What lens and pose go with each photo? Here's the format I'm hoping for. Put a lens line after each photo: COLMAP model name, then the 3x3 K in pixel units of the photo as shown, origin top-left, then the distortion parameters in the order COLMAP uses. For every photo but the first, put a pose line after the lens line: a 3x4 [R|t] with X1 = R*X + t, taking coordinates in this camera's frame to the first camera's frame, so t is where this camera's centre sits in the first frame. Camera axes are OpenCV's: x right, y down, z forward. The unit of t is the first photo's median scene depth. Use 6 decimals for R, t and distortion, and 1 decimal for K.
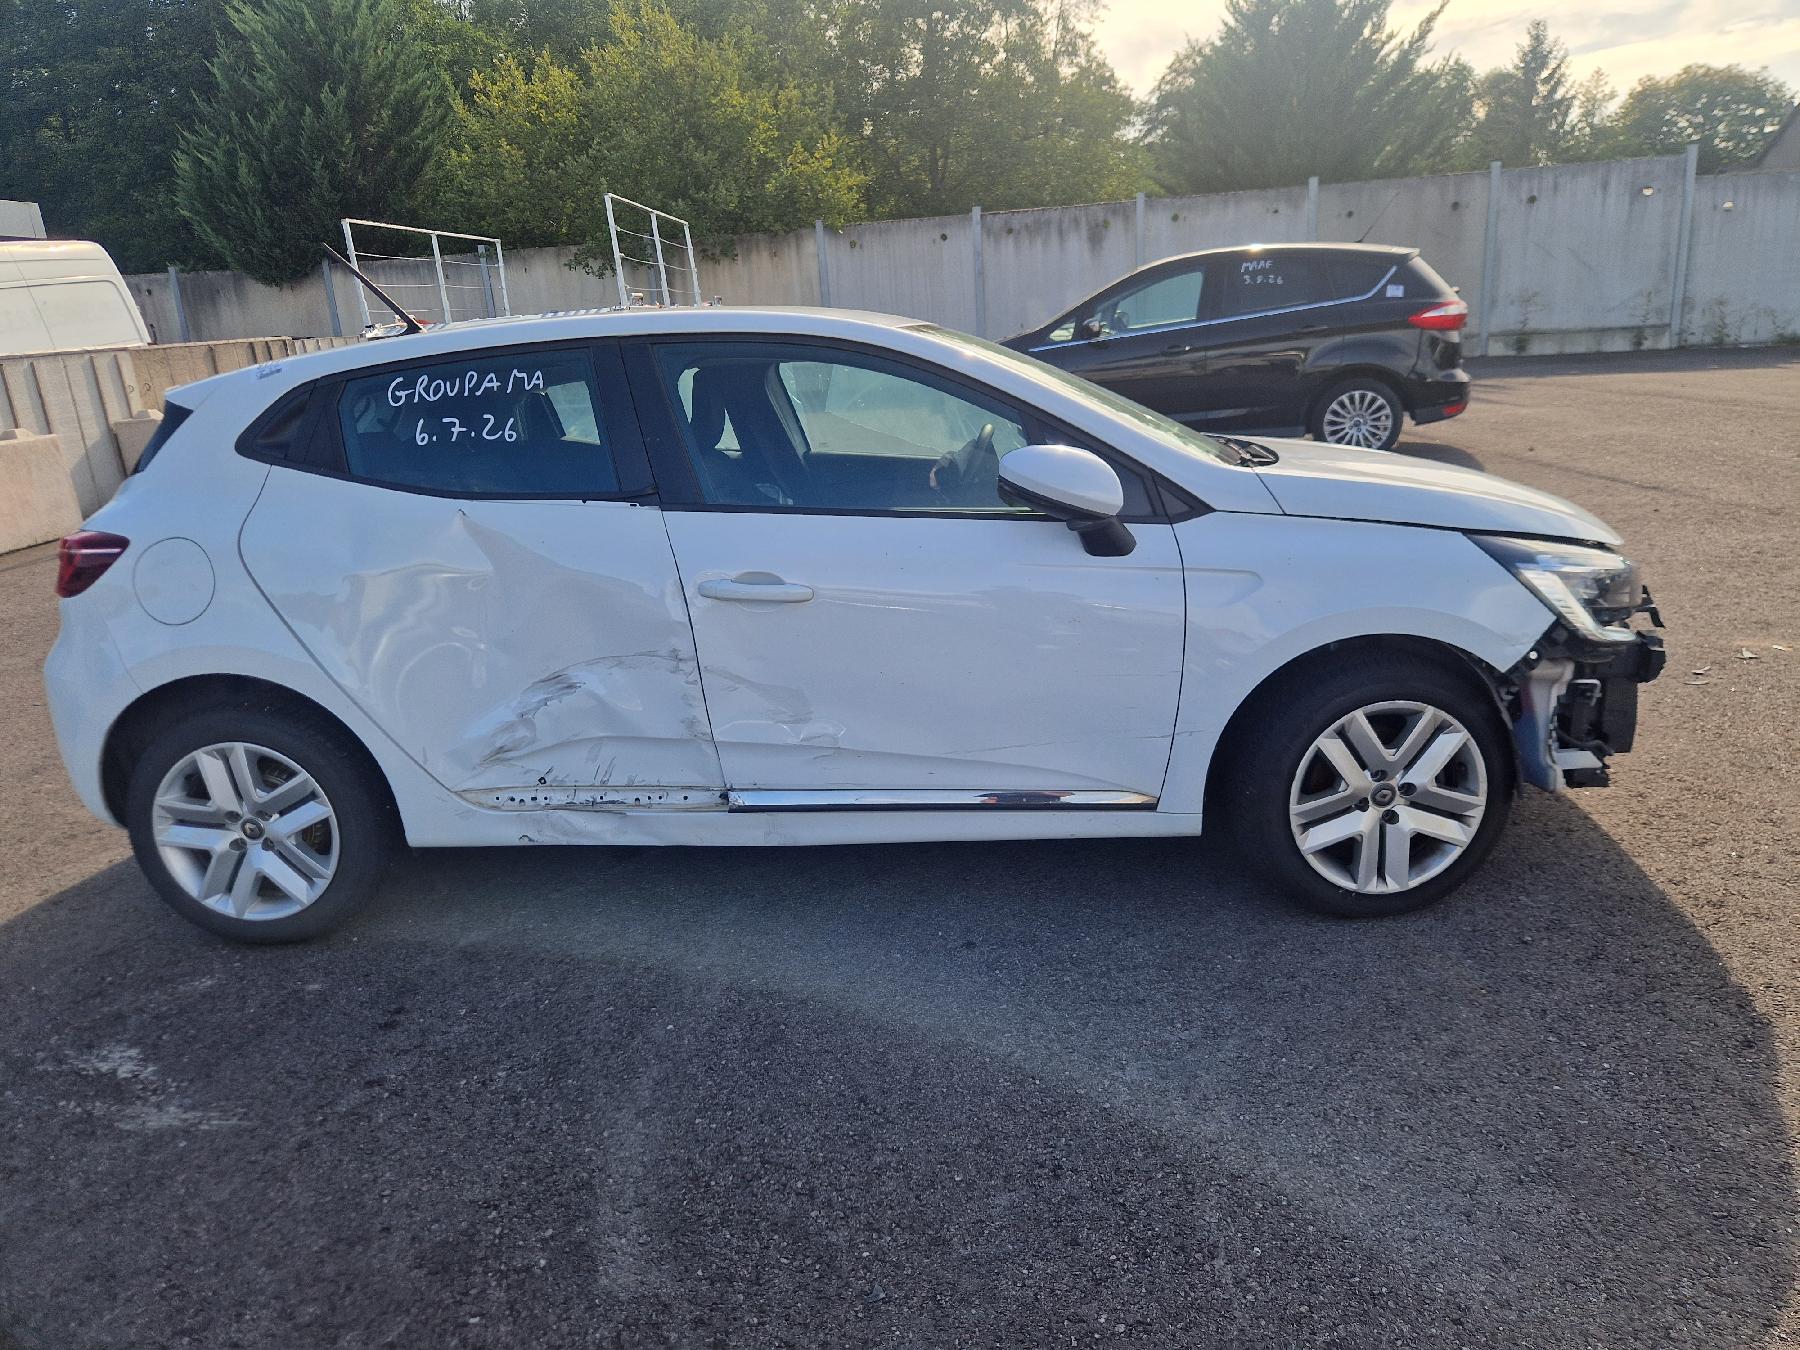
lens RADIAL K [[1261.7, 0, 913.6], [0, 1261.7, 671.8], [0, 0, 1]] dist [0.083604, -0.071539]
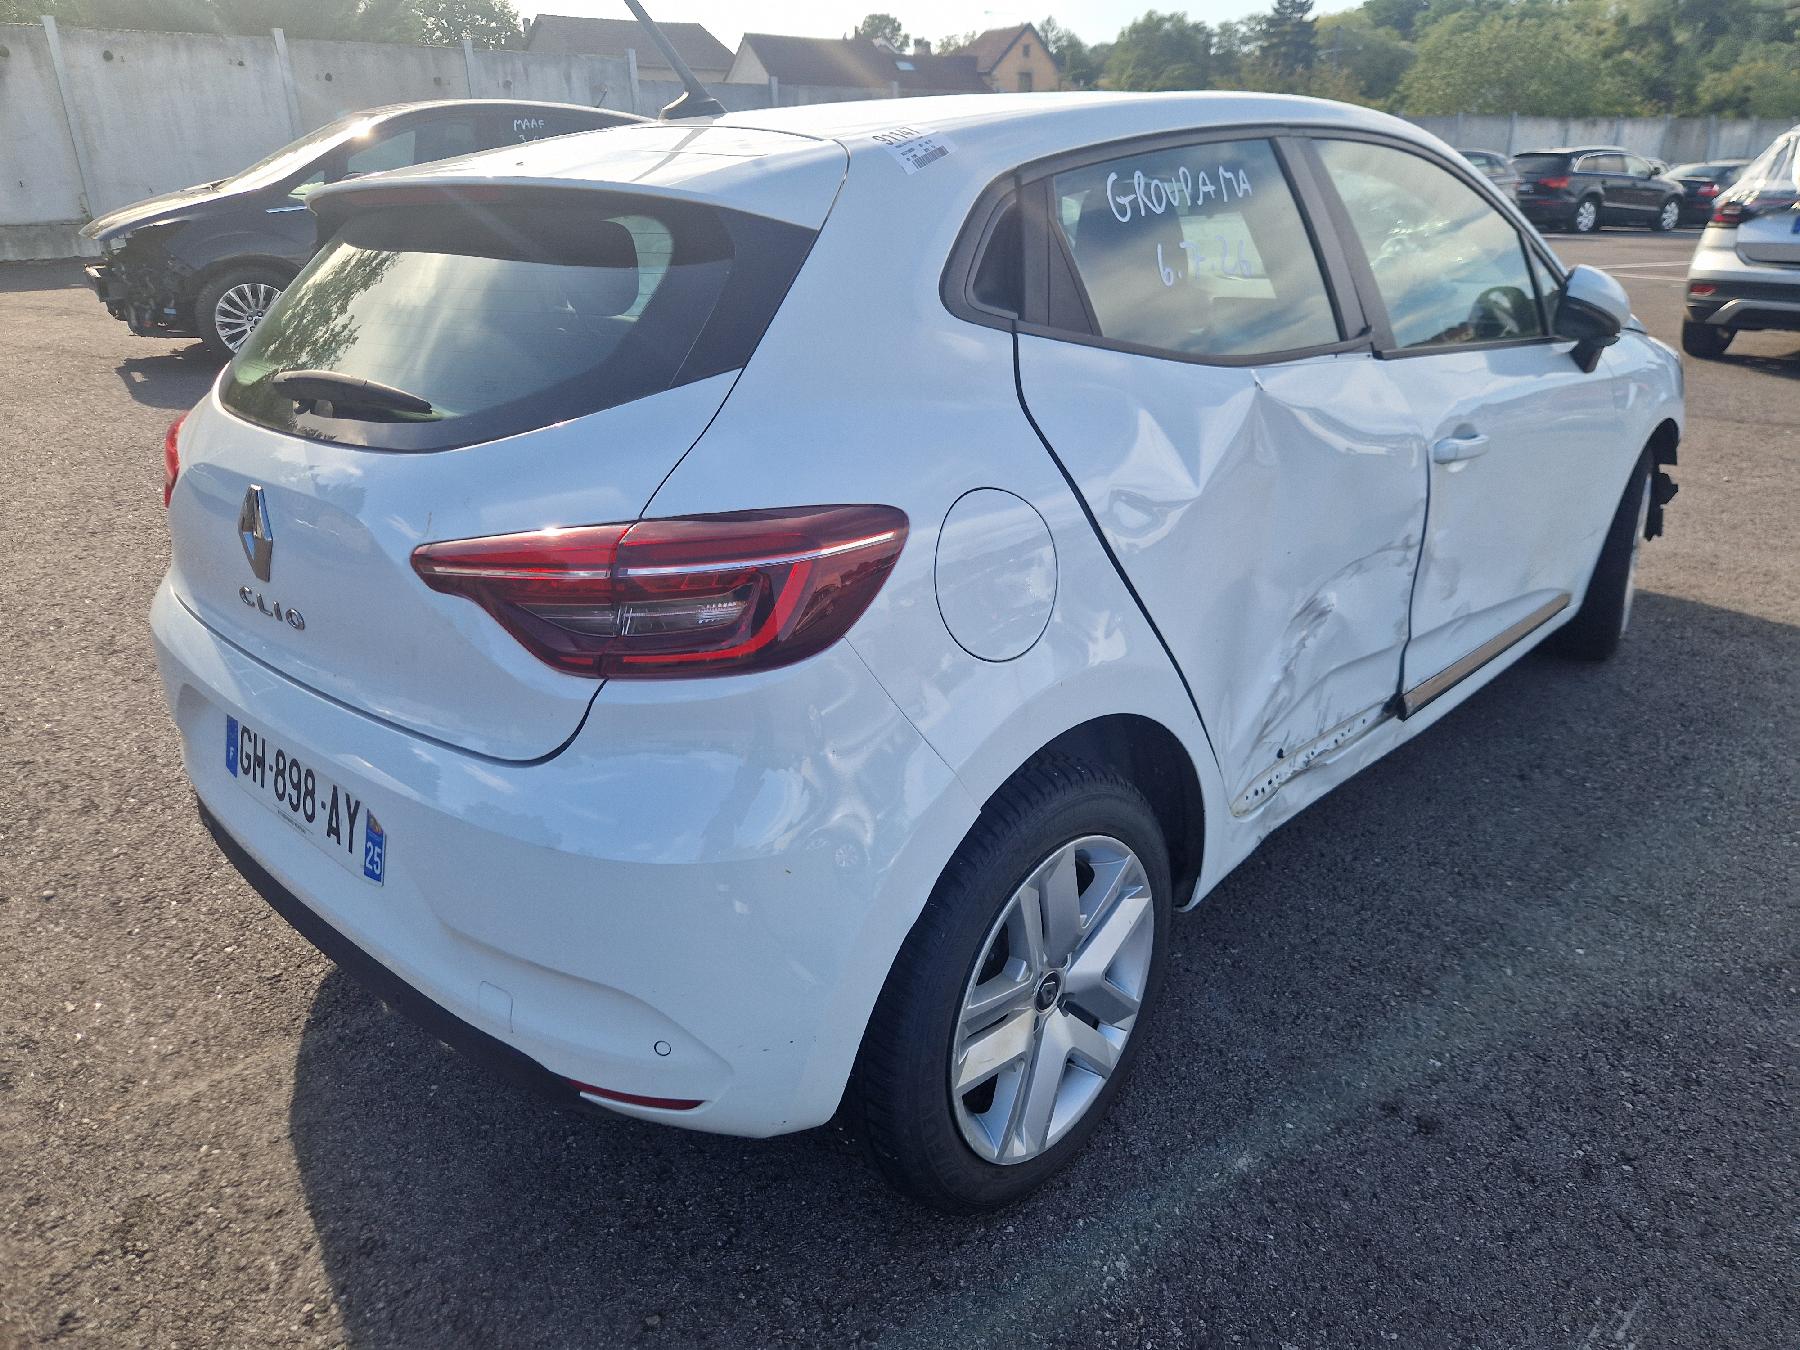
lens RADIAL K [[1261.7, 0, 913.6], [0, 1261.7, 671.8], [0, 0, 1]] dist [0.083604, -0.071539]
pose [[0.608314, -0.243980, 0.755267, -0.945816], [0.190466, 0.968649, 0.159504, -0.114466], [-0.770504, 0.046824, 0.635713, 0.688036]]
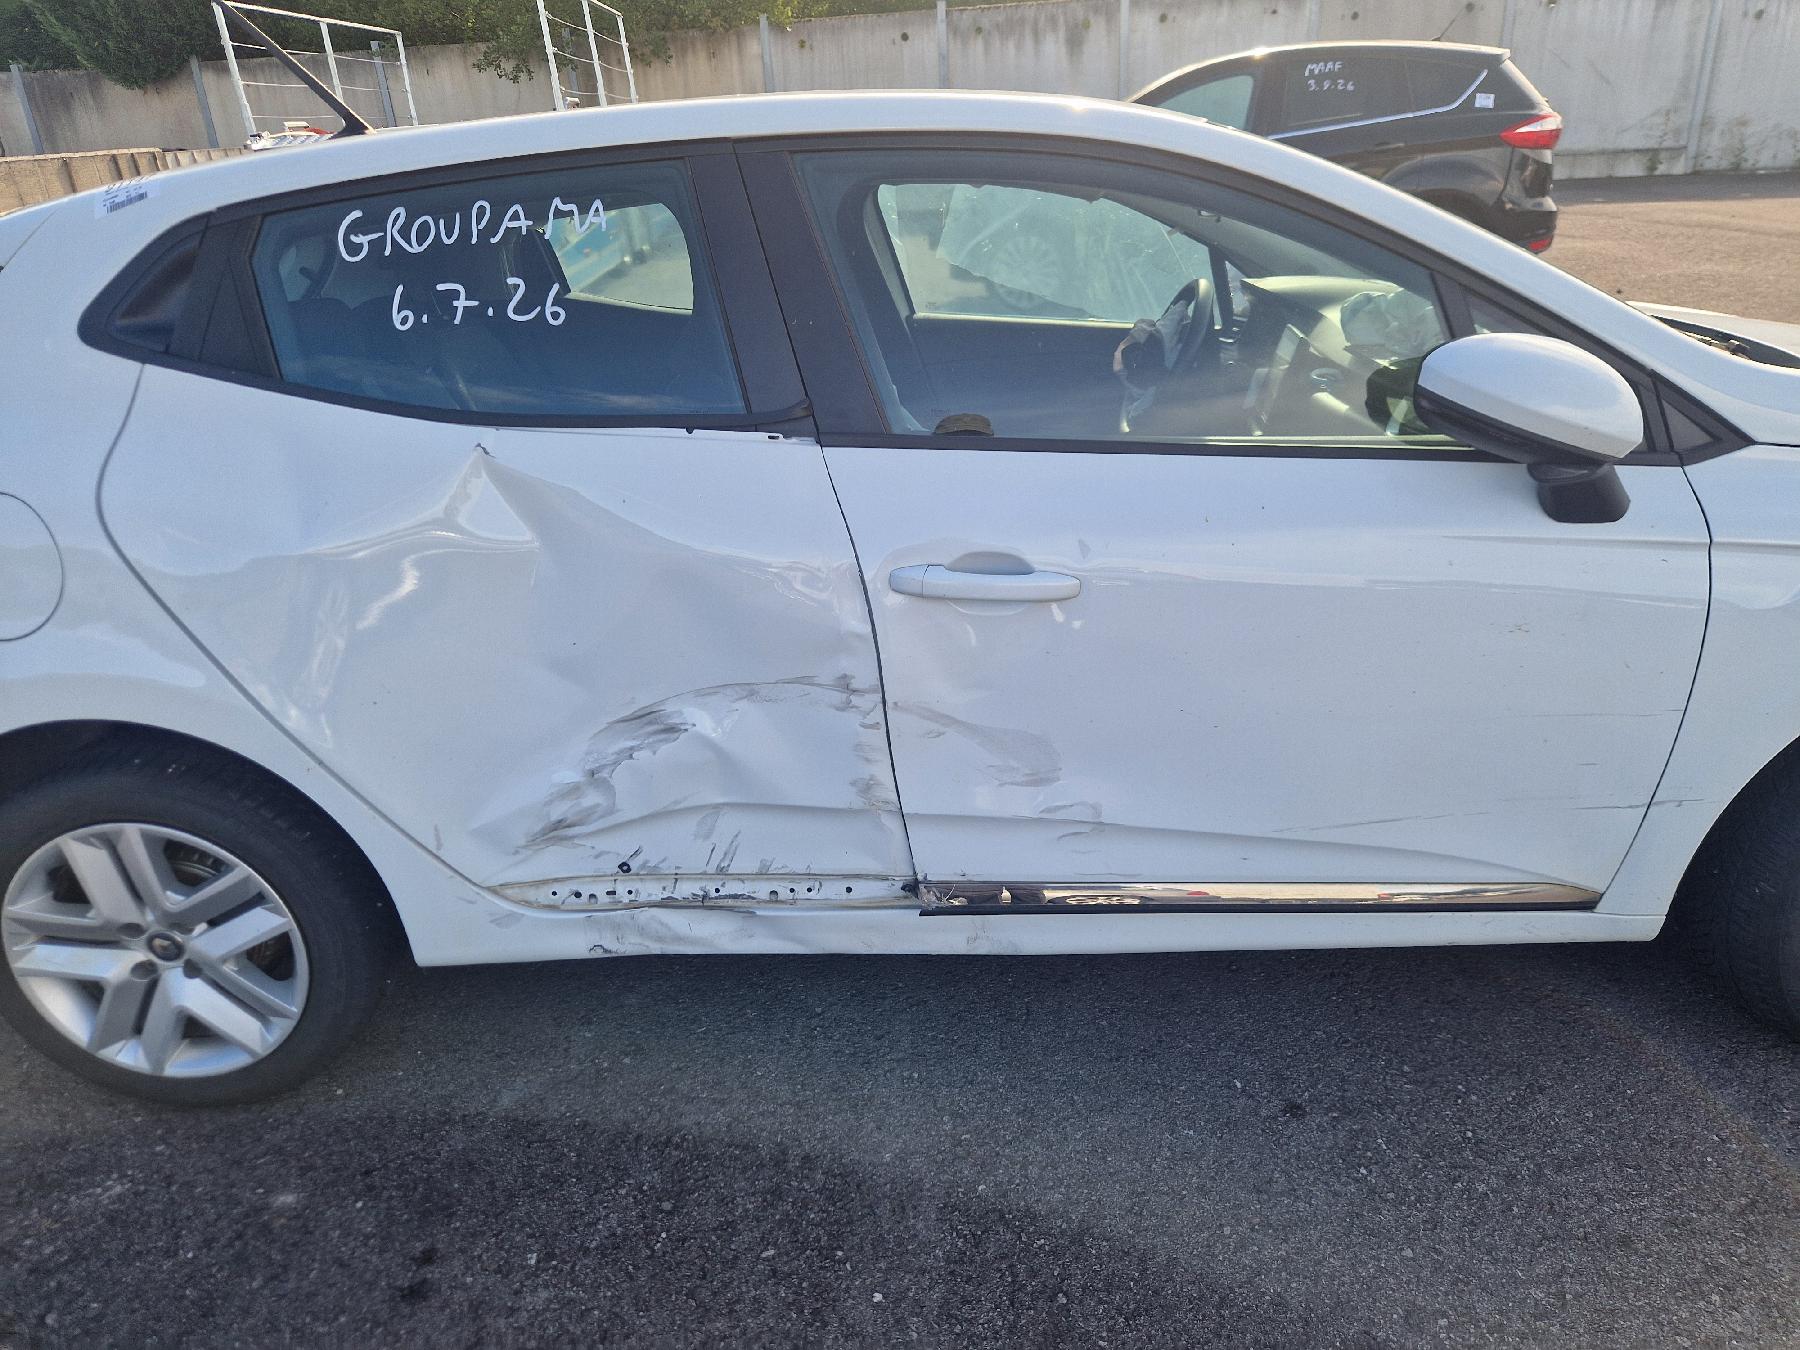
lens RADIAL K [[1233.8, 0, 900.0], [0, 1233.8, 675.0], [0, 0, 1]] dist [0.072141, -0.052751]
pose [[0.998340, -0.015582, 0.055445, -0.184011], [0.007960, 0.990796, 0.135129, -0.092910], [-0.057040, -0.134464, 0.989275, 0.380464]]
